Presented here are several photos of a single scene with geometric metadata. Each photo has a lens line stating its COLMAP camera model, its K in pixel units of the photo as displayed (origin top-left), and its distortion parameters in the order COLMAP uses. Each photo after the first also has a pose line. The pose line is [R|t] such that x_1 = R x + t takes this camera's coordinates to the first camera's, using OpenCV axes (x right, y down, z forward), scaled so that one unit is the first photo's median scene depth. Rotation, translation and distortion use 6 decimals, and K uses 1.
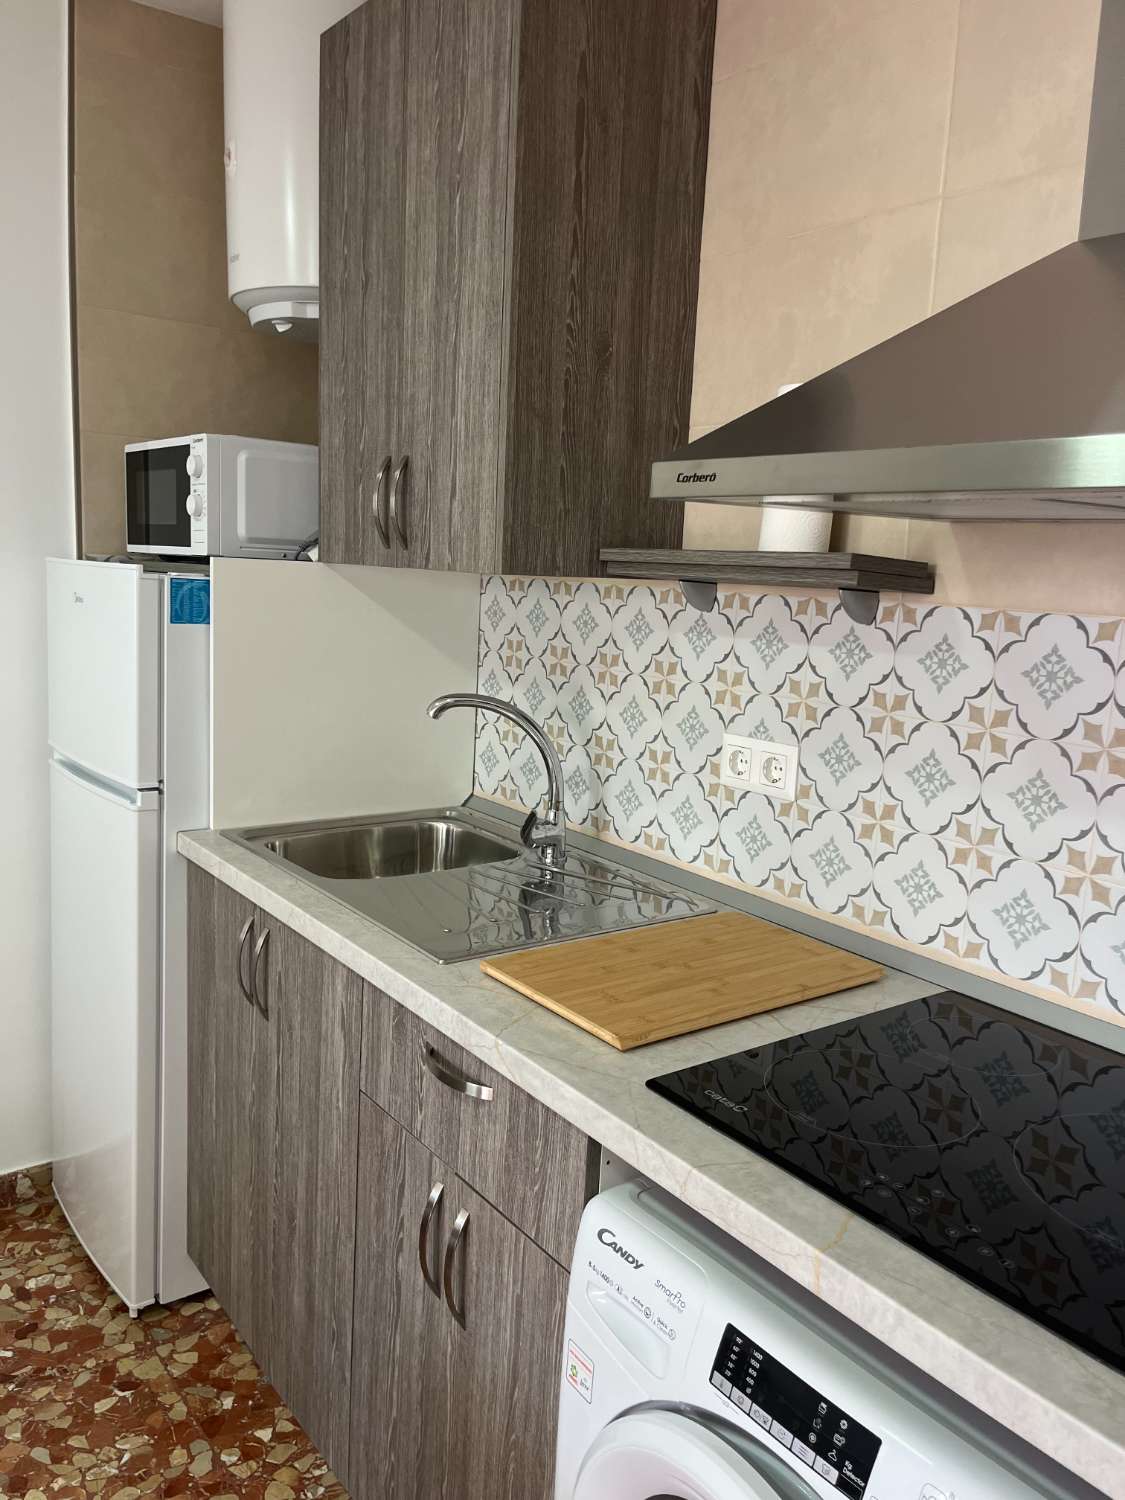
lens RADIAL K [[1133.8, 0, 545.3], [0, 1133.8, 750.8], [0, 0, 1]] dist [0.069215, -0.102484]
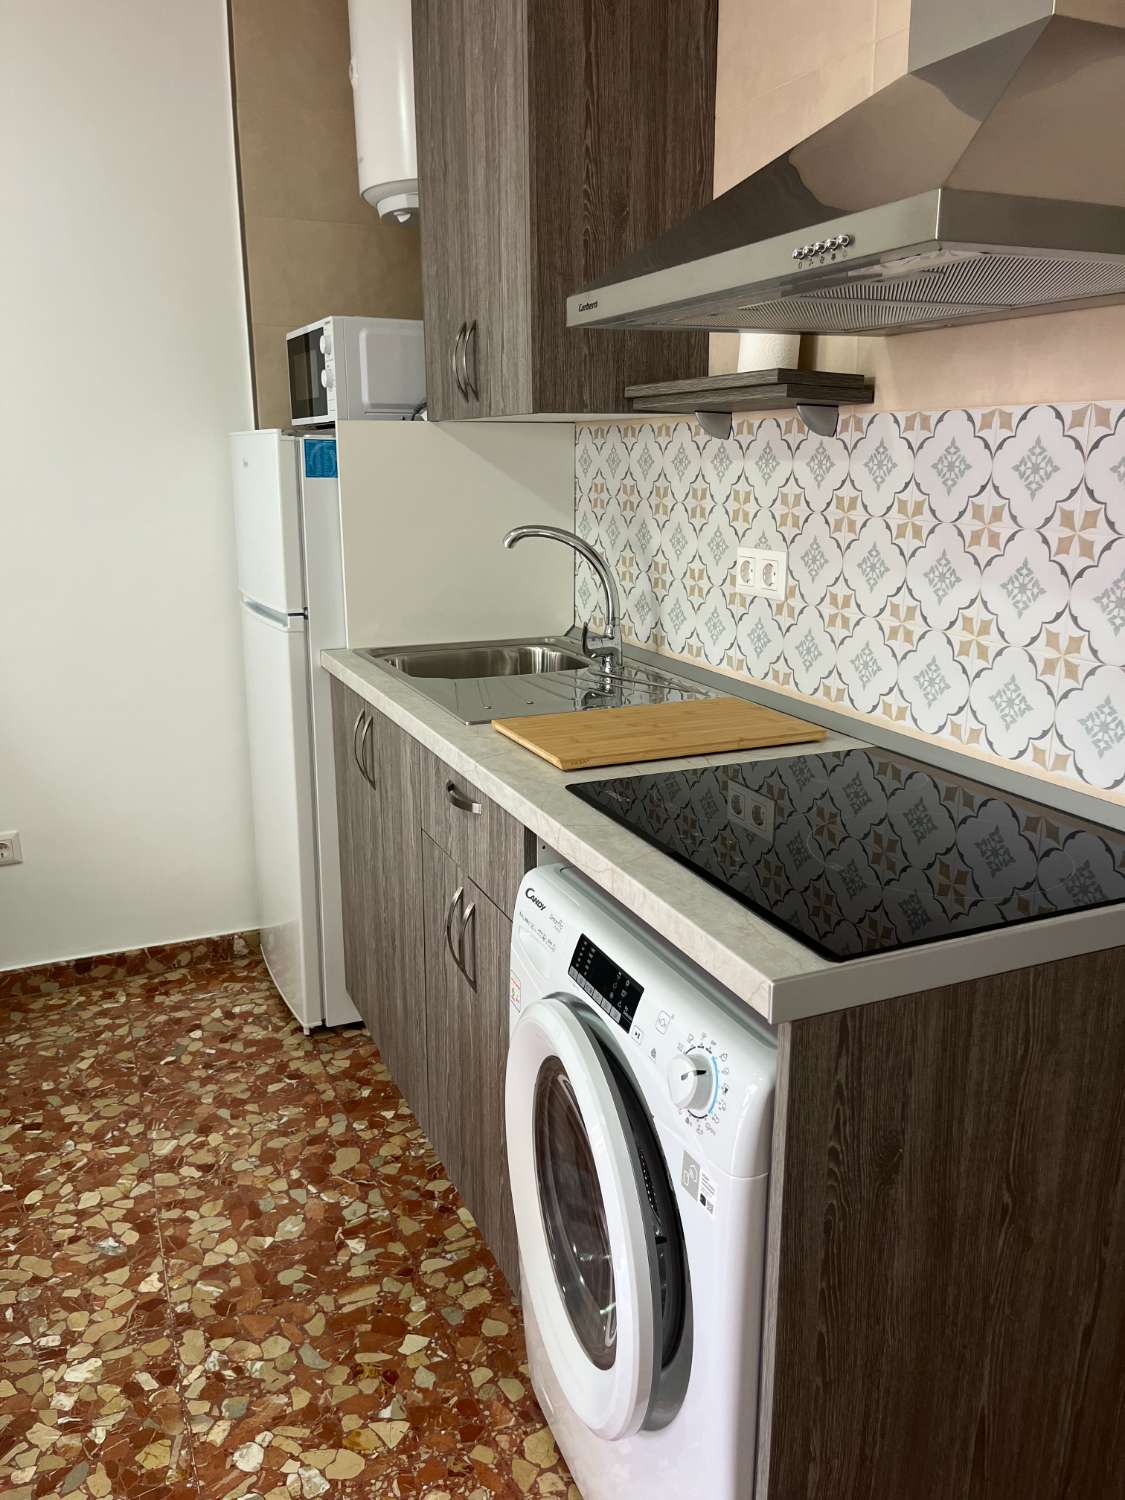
lens RADIAL K [[1133.8, 0, 545.3], [0, 1133.8, 750.8], [0, 0, 1]] dist [0.069215, -0.102484]
pose [[0.972714, 0.009743, -0.231802, 0.228554], [0.010970, 0.996069, 0.087902, 0.083225], [0.231748, -0.088047, 0.968783, -0.170371]]
